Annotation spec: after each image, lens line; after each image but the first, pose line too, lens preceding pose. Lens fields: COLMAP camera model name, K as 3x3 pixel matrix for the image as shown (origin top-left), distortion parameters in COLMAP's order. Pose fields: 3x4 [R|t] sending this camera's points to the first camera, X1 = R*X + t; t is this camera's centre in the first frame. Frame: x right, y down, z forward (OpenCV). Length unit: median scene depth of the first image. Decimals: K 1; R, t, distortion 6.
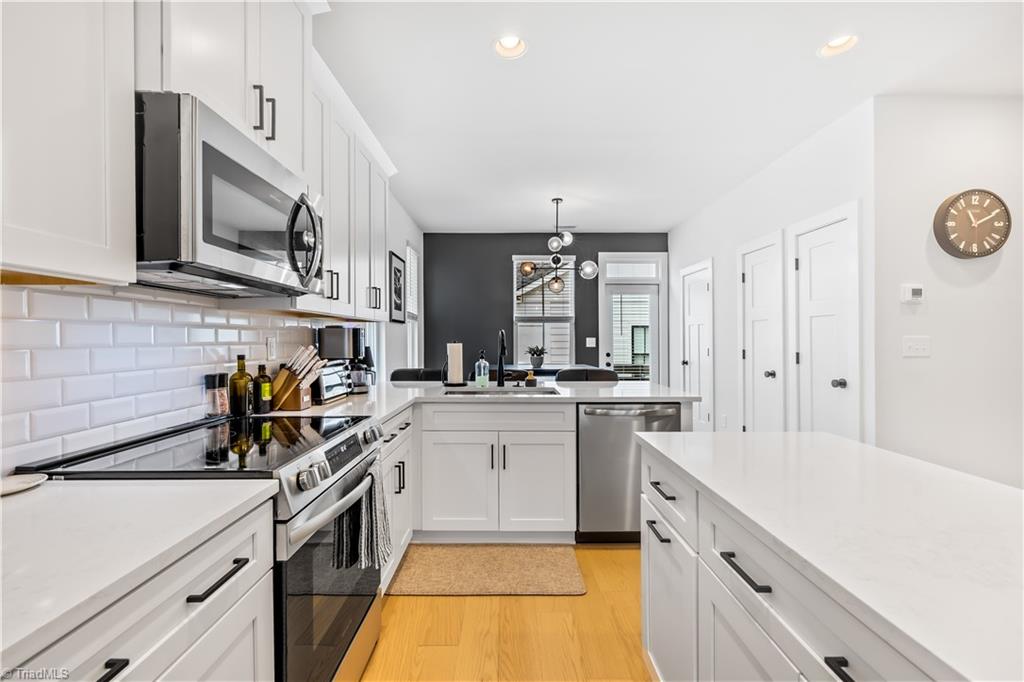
lens RADIAL K [[438.4, 0, 512.0], [0, 438.4, 341.0], [0, 0, 1]] dist [0.000405, 0.000022]
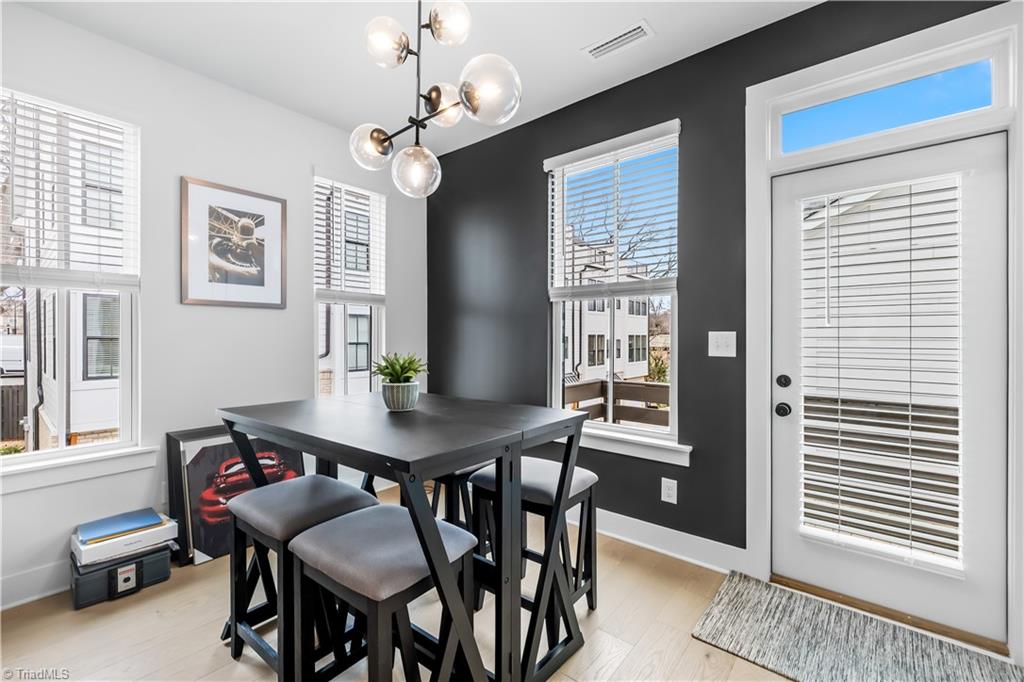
lens RADIAL K [[431.2, 0, 494.6], [0, 431.2, 341.7], [0, 0, 1]] dist [-0.002281, 0.000073]
pose [[0.751419, 0.002819, -0.659819, 0.360261], [0.001513, 0.999981, 0.005996, -0.001781], [0.659823, -0.005504, 0.751401, 0.793078]]
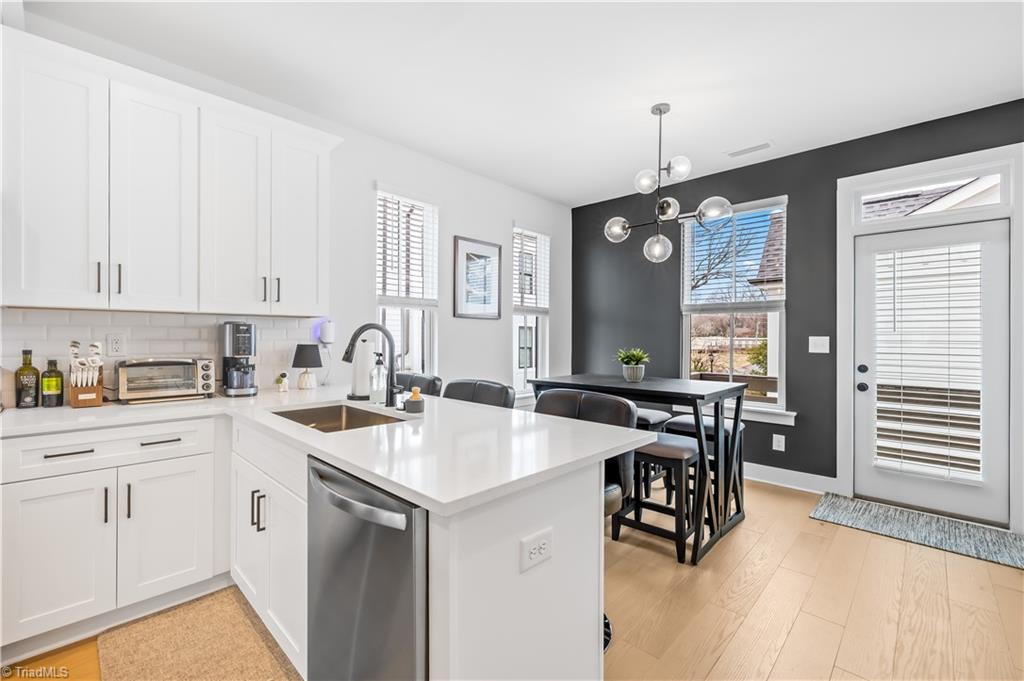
lens RADIAL K [[431.6, 0, 489.0], [0, 431.6, 341.4], [0, 0, 1]] dist [-0.002969, -0.000537]
pose [[0.701067, 0.003691, -0.713086, 0.362514], [-0.005413, 0.999985, -0.000145, 0.001742], [0.713075, 0.003962, 0.701076, 0.415164]]
